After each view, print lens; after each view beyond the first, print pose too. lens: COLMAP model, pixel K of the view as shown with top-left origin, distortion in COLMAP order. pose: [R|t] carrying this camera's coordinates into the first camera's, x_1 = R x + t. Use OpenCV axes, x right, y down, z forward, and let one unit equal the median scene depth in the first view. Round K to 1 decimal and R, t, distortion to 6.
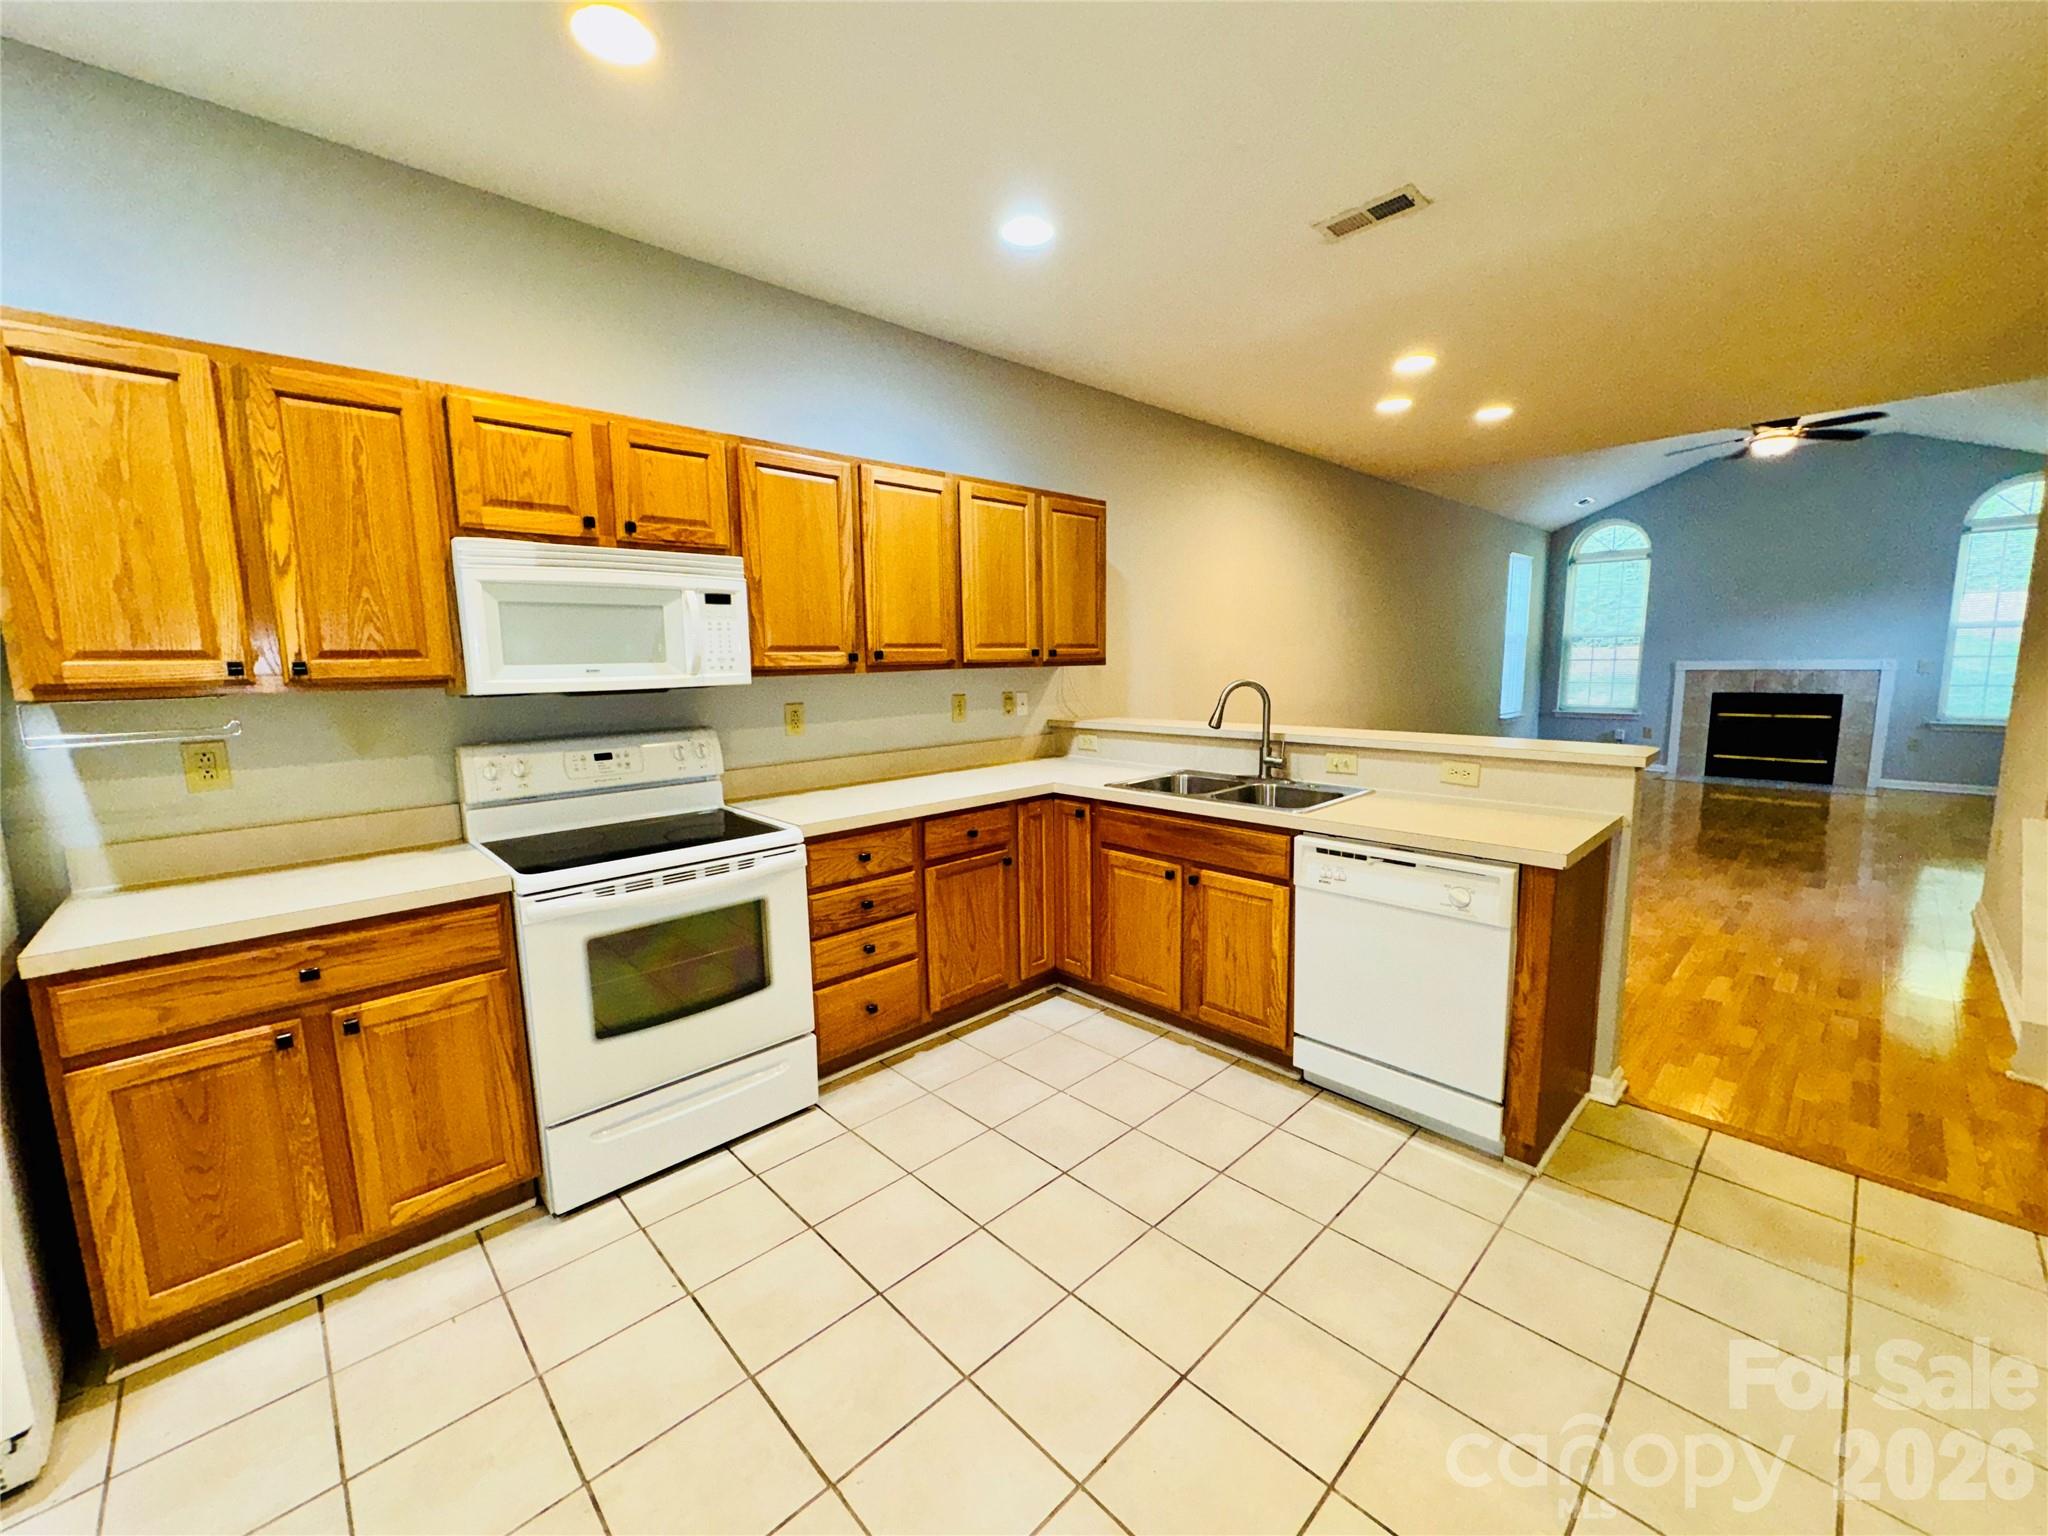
lens RADIAL K [[816.7, 0, 1027.2], [0, 816.7, 768.4], [0, 0, 1]] dist [-0.000926, 0.000083]
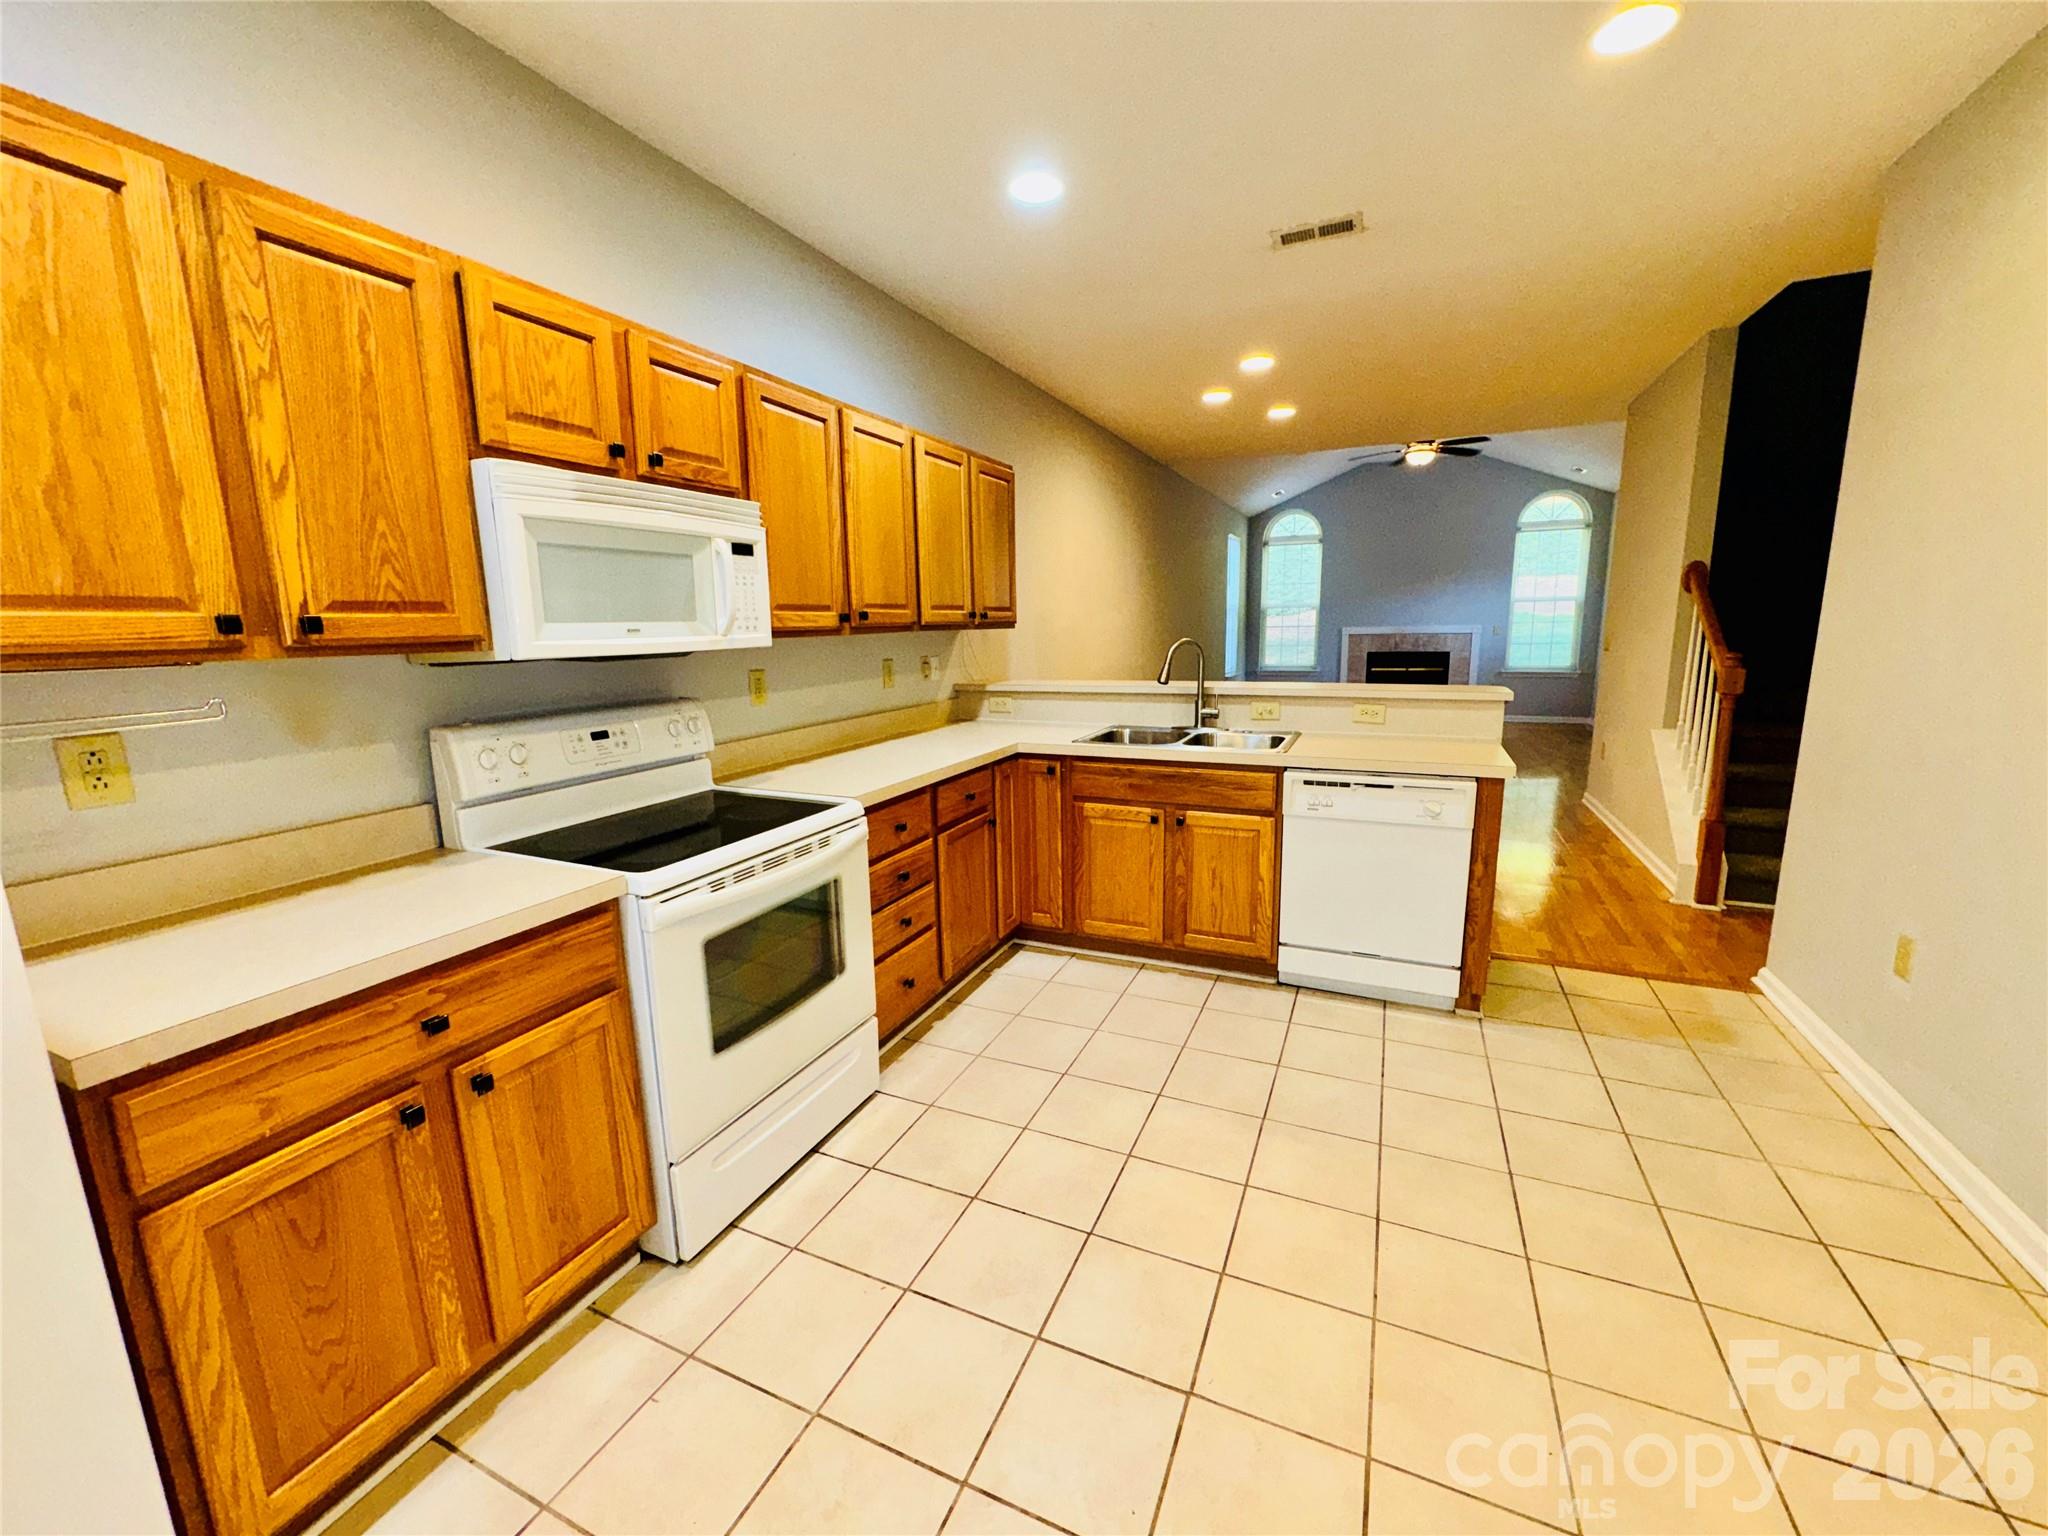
lens RADIAL K [[816.7, 0, 1027.2], [0, 816.7, 768.4], [0, 0, 1]] dist [-0.000926, 0.000083]
pose [[0.927816, -0.067198, 0.366935, -0.434088], [0.054735, 0.997519, 0.044278, 0.006327], [-0.369000, -0.020997, 0.929192, 0.062206]]
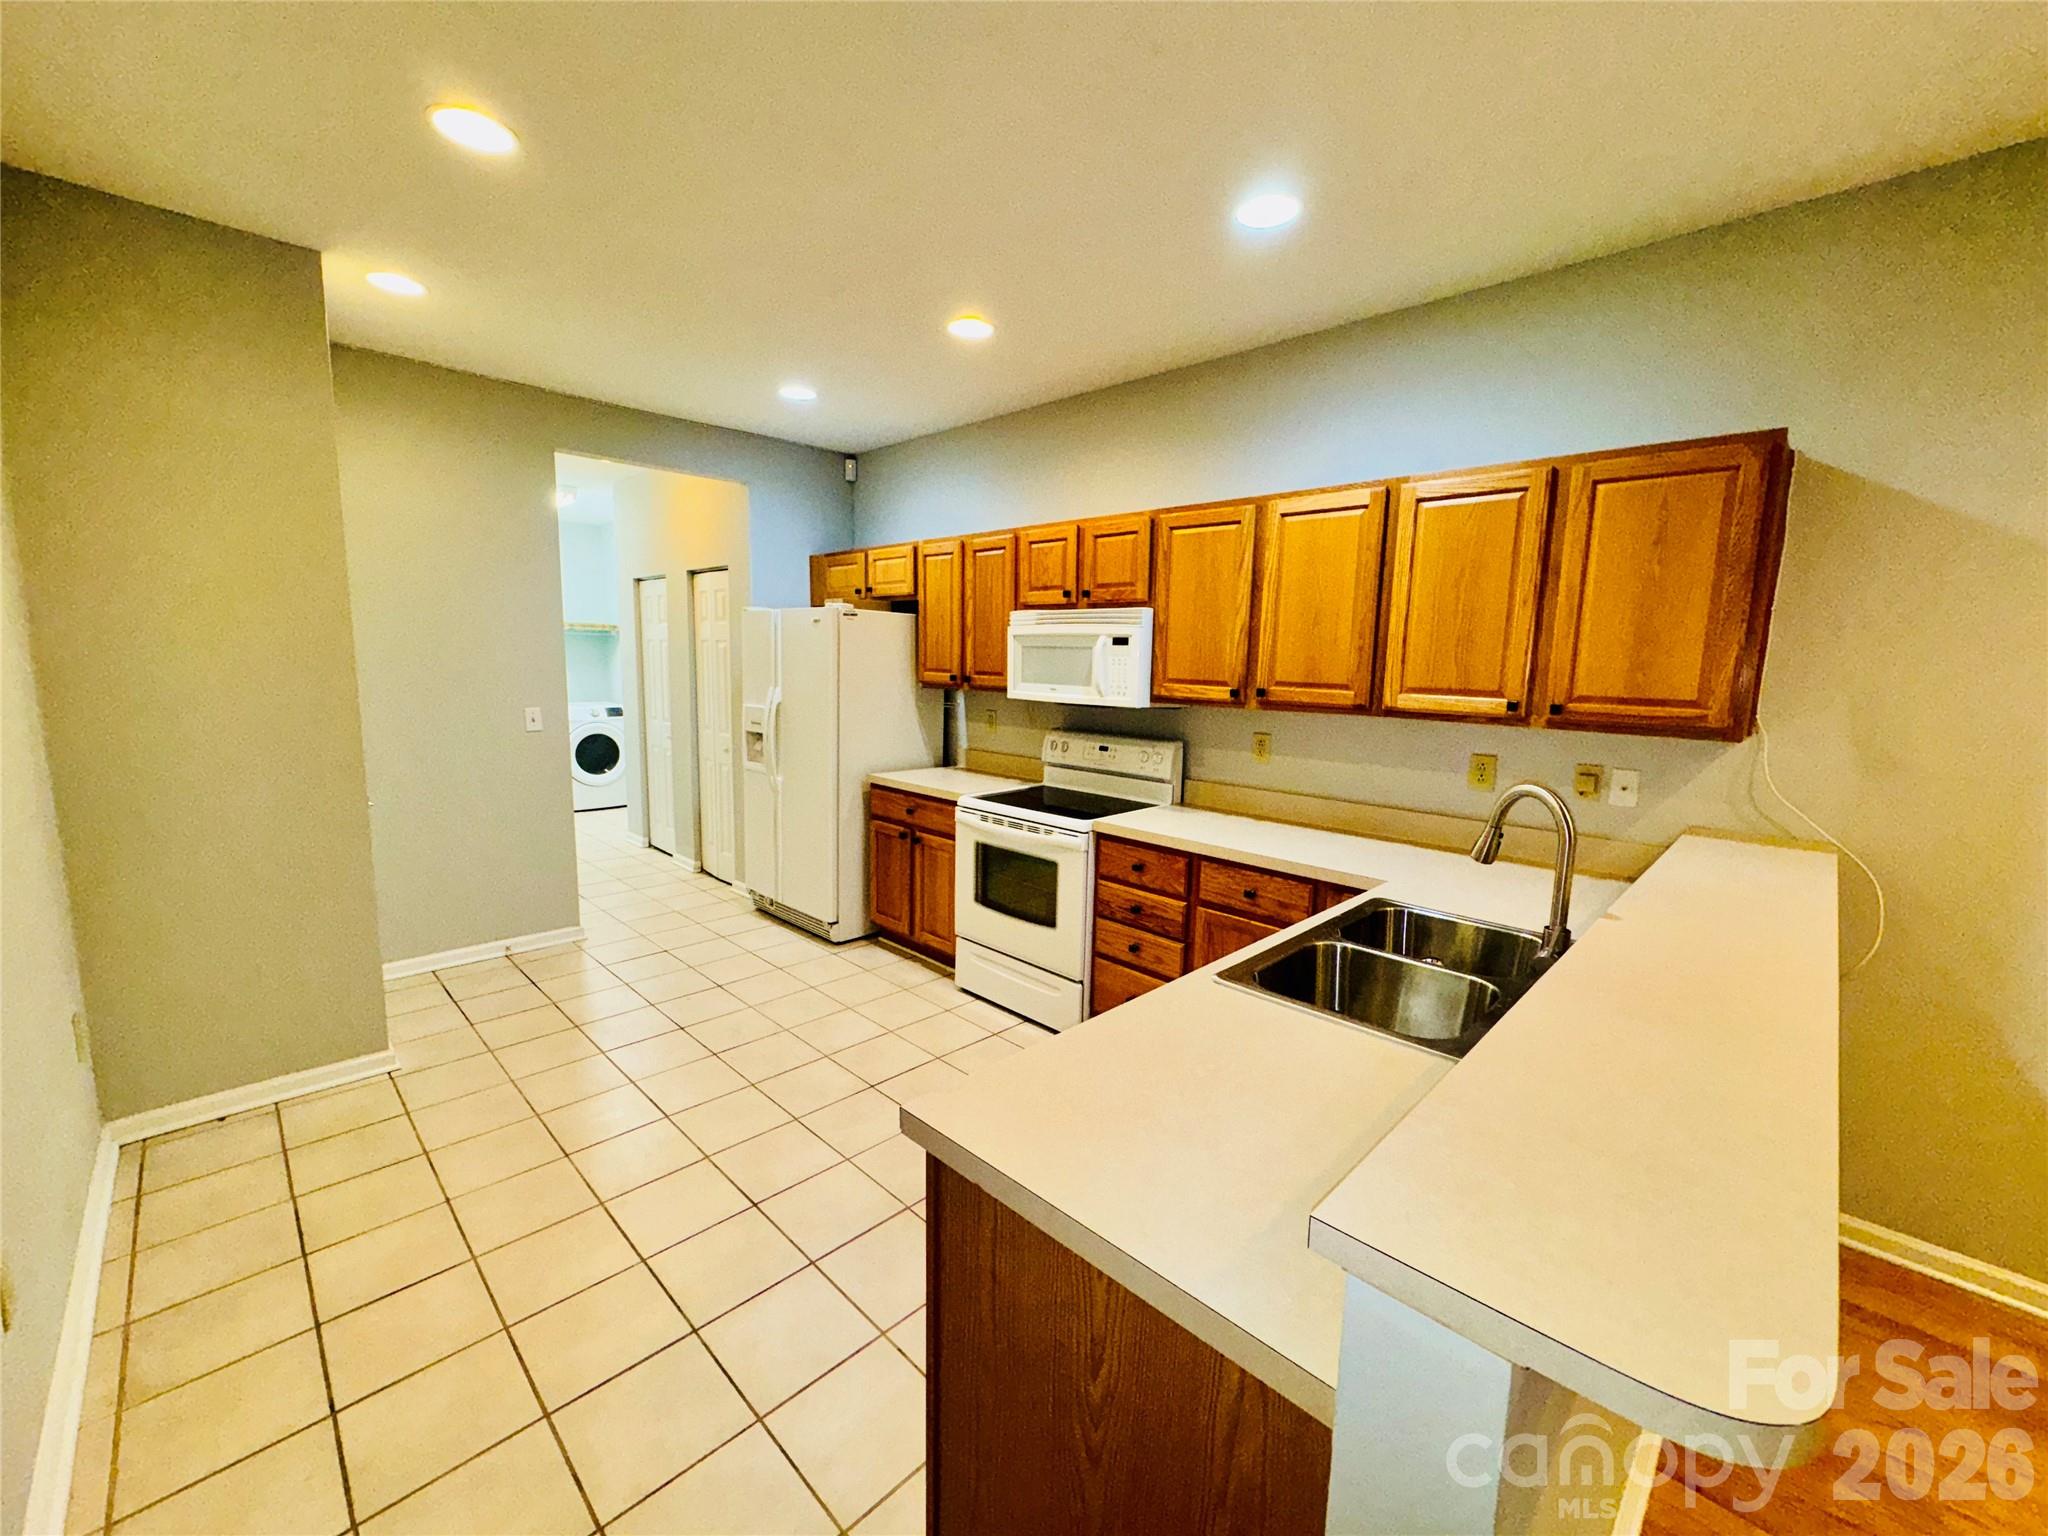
lens RADIAL K [[815.8, 0, 1026.2], [0, 815.8, 769.4], [0, 0, 1]] dist [-0.001813, 0.000575]
pose [[0.026632, 0.154232, -0.987676, 0.948633], [-0.162816, 0.975502, 0.147940, -0.176188], [0.986297, 0.156869, 0.051091, 0.817474]]
